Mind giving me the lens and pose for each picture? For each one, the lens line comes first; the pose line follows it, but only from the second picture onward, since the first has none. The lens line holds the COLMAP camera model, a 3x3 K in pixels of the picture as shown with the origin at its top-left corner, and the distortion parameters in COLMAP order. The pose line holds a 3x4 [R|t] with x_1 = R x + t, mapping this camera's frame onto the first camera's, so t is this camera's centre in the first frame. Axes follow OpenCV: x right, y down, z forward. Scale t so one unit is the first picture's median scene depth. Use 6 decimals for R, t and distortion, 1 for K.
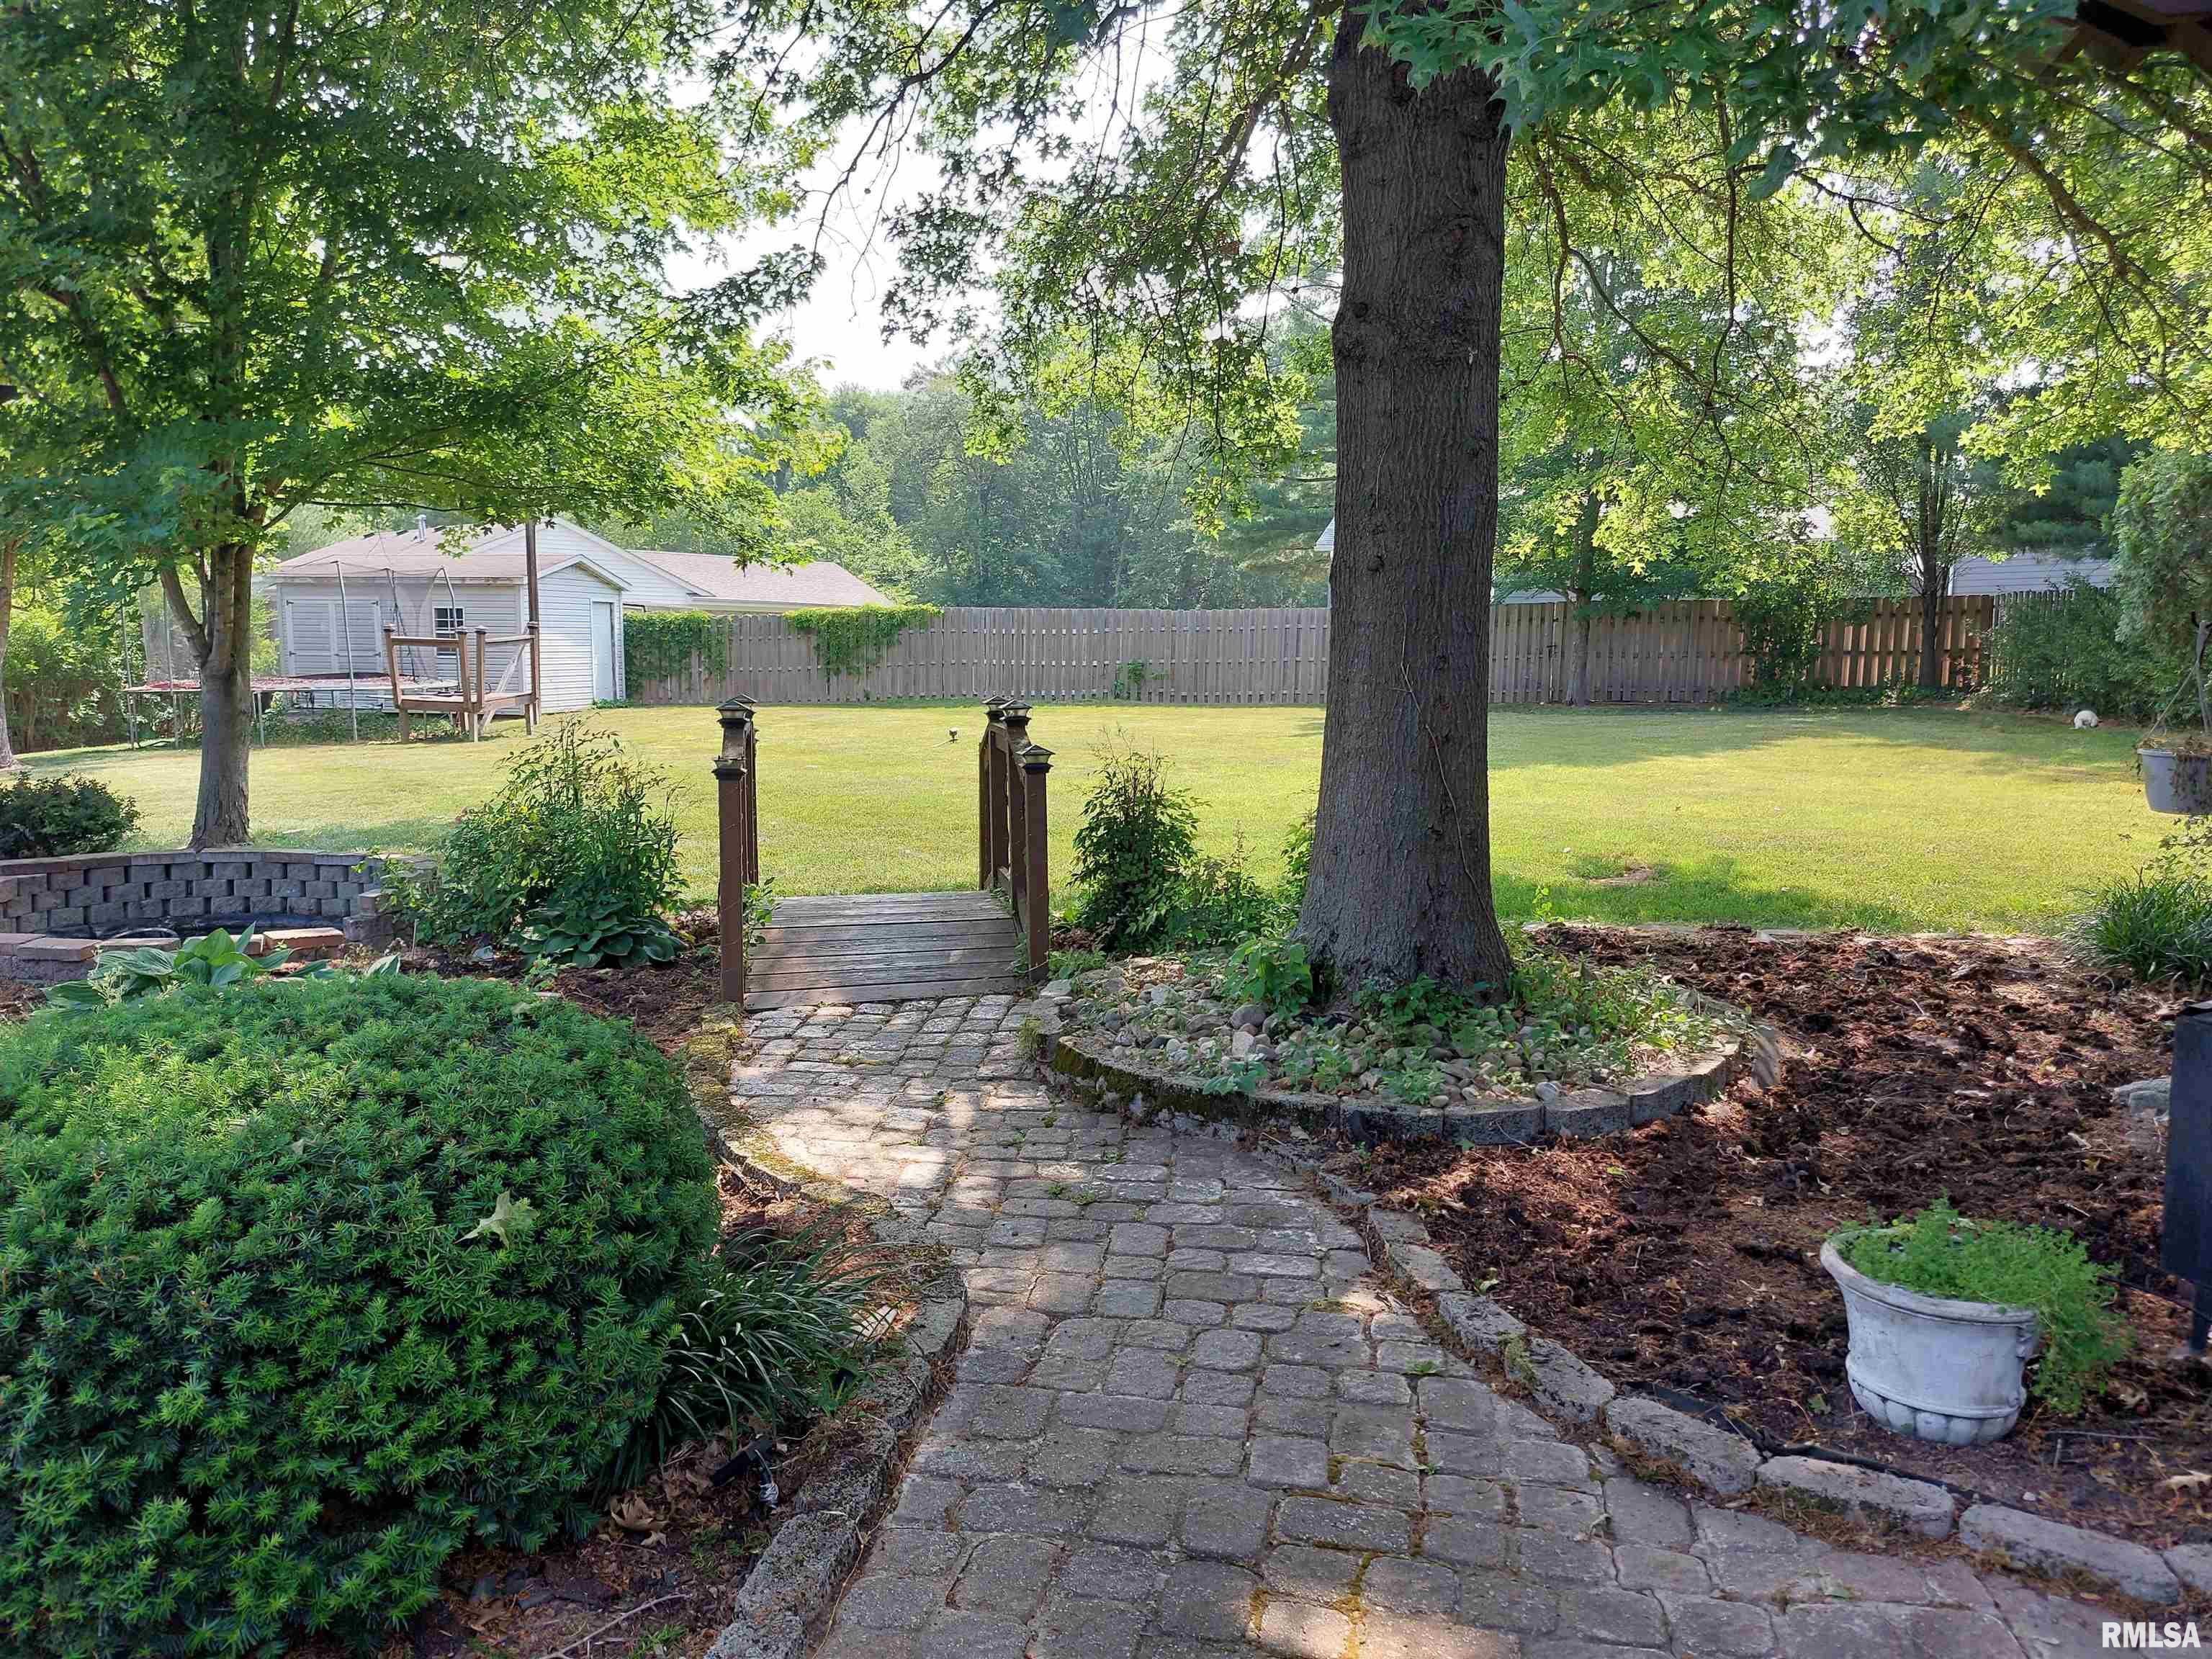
lens RADIAL K [[1617.7, 0, 1113.7], [0, 1617.7, 835.5], [0, 0, 1]] dist [0.095234, -0.108208]
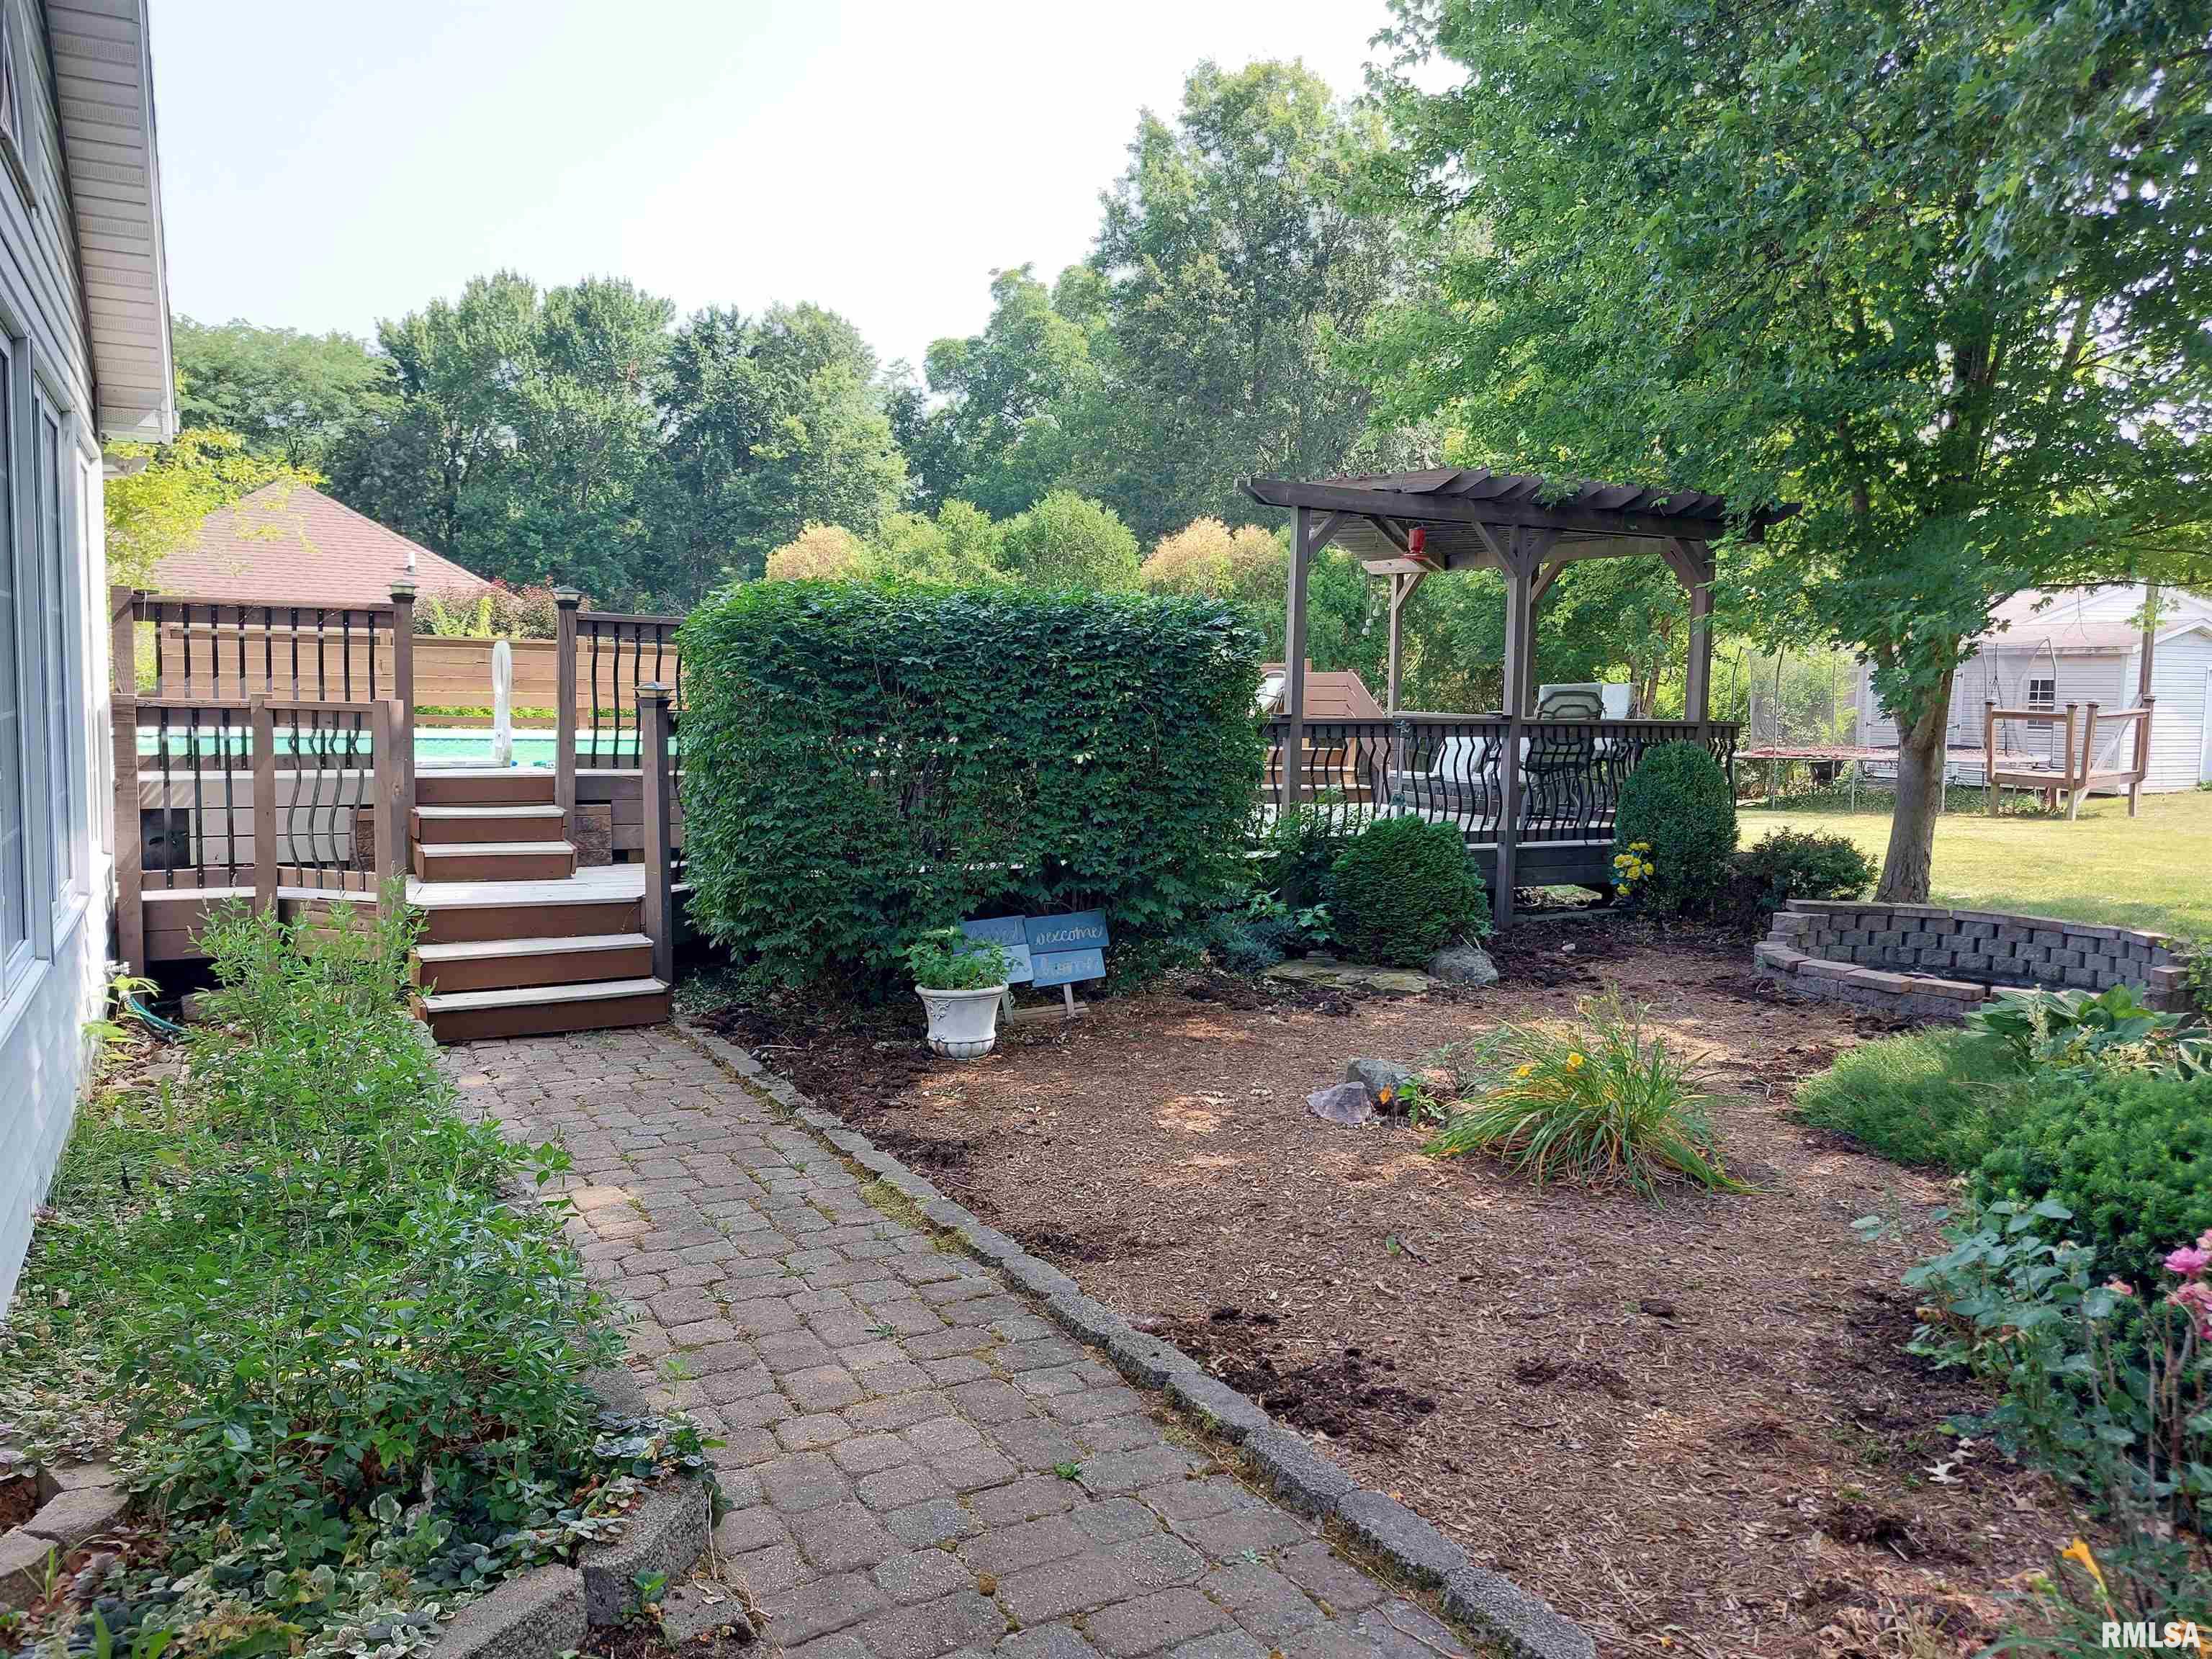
lens RADIAL K [[1627.8, 0, 1106.0], [0, 1627.8, 829.5], [0, 0, 1]] dist [0.158768, -0.244961]
pose [[0.656985, 0.067998, -0.750831, -0.072535], [-0.102299, 0.994754, 0.000576, 0.011126], [0.746931, 0.076431, 0.660494, -0.134089]]
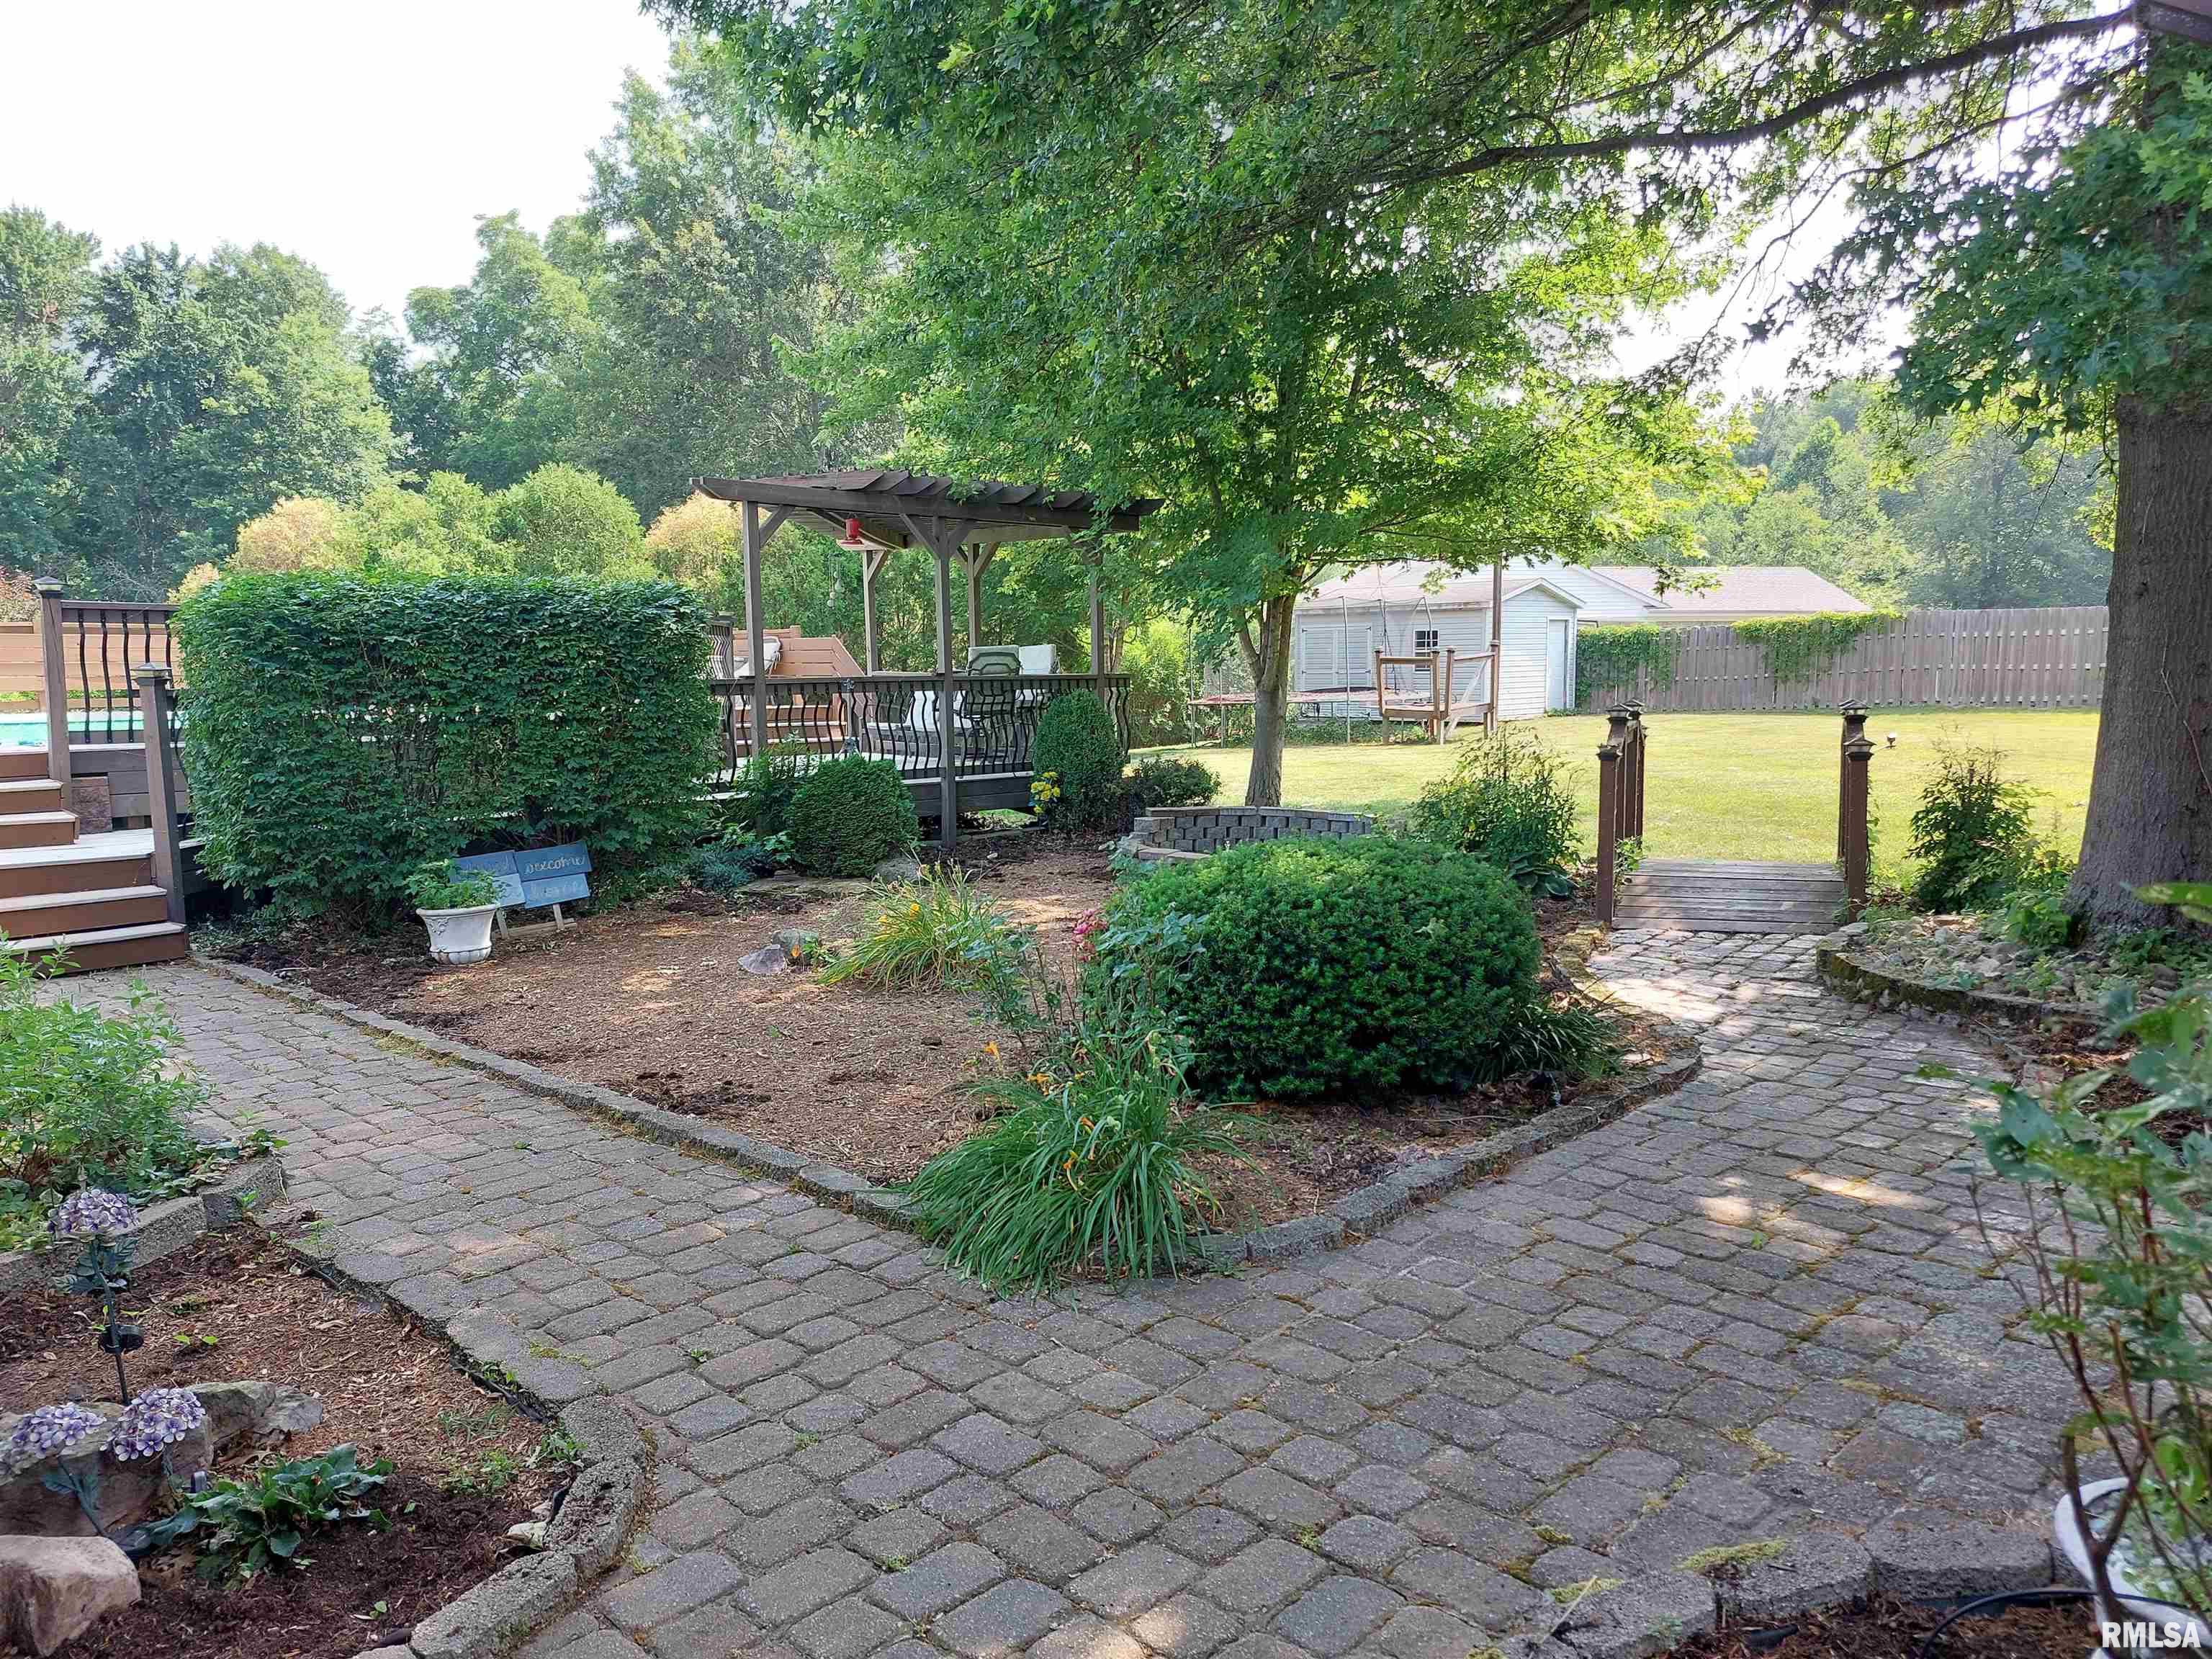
lens RADIAL K [[1617.7, 0, 1113.7], [0, 1617.7, 835.5], [0, 0, 1]] dist [0.095234, -0.108208]
pose [[0.841074, 0.044036, -0.539125, 0.098385], [-0.047688, 0.998836, 0.007188, 0.024274], [0.538814, 0.019664, 0.842195, -0.240423]]
